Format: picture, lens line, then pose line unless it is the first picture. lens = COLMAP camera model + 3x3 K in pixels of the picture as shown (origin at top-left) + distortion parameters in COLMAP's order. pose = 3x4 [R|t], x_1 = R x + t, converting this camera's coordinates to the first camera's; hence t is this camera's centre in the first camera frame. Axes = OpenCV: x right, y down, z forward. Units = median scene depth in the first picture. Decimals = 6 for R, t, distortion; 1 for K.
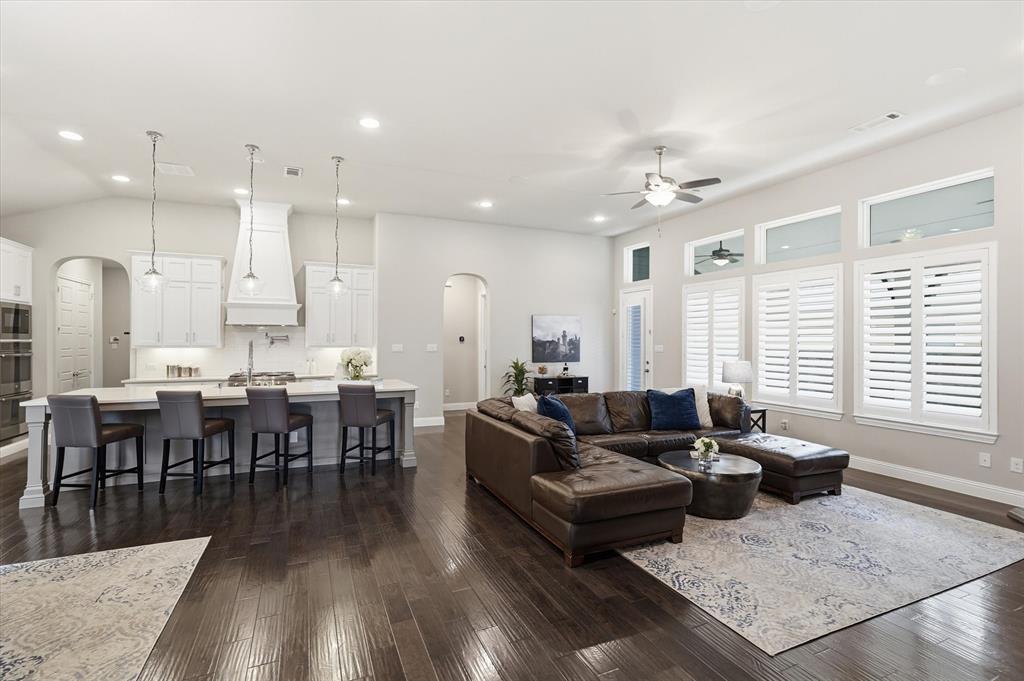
lens RADIAL K [[460.3, 0, 508.6], [0, 460.3, 339.1], [0, 0, 1]] dist [-0.009127, 0.001965]
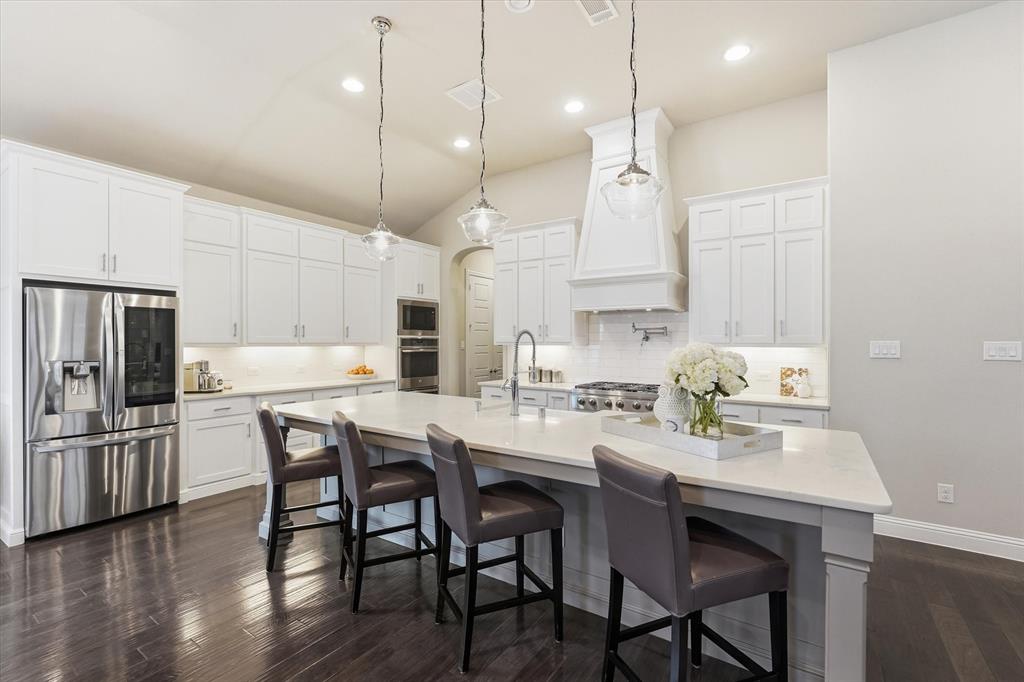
lens RADIAL K [[460.3, 0, 513.5], [0, 460.3, 337.7], [0, 0, 1]] dist [-0.009127, 0.001965]
pose [[0.529580, -0.010036, -0.848201, -0.067204], [0.003326, 0.999947, -0.009755, 0.013268], [0.848253, 0.002345, 0.529585, 0.515700]]
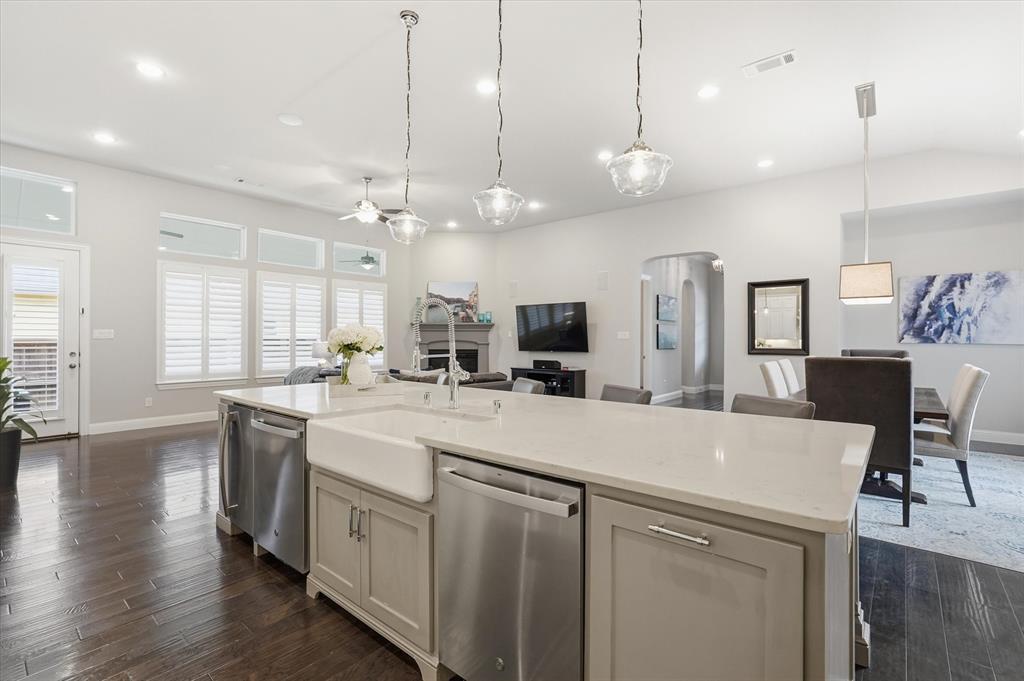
lens RADIAL K [[460.3, 0, 513.5], [0, 460.3, 337.3], [0, 0, 1]] dist [-0.009127, 0.001965]
pose [[-0.438949, -0.005431, 0.898496, -0.727881], [-0.005074, 0.999981, 0.003566, 0.023481], [-0.898498, -0.002993, -0.438968, 0.841111]]
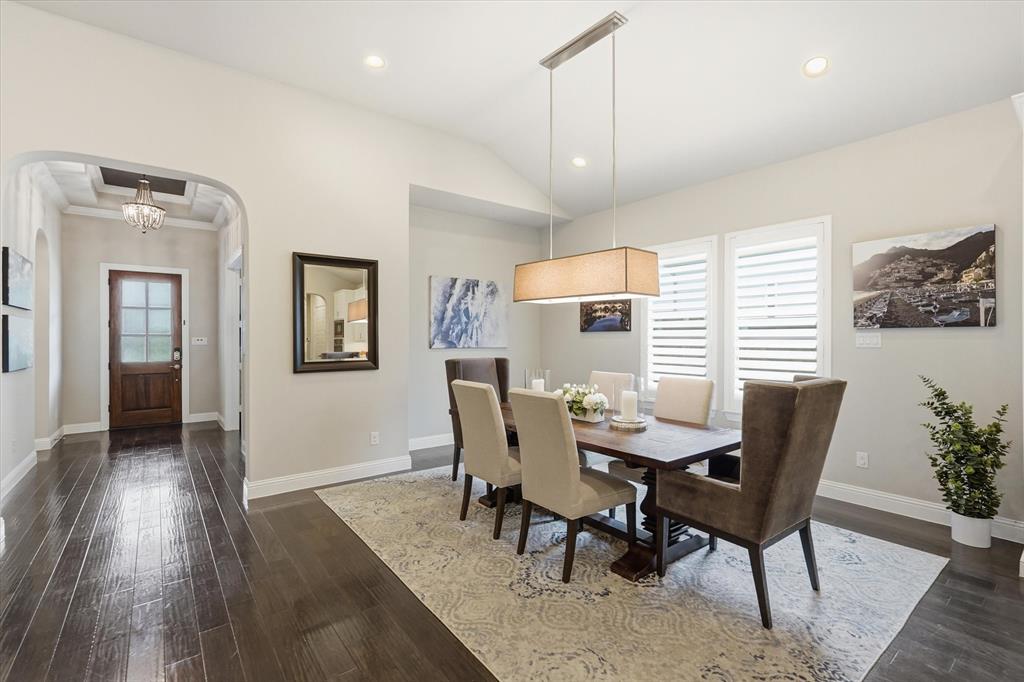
lens RADIAL K [[460.3, 0, 510.7], [0, 460.3, 339.2], [0, 0, 1]] dist [-0.009127, 0.001965]
pose [[-0.971419, -0.001160, -0.237367, -0.203707], [-0.001554, 0.999998, 0.001471, 0.016707], [0.237365, 0.001798, -0.971419, 0.595352]]
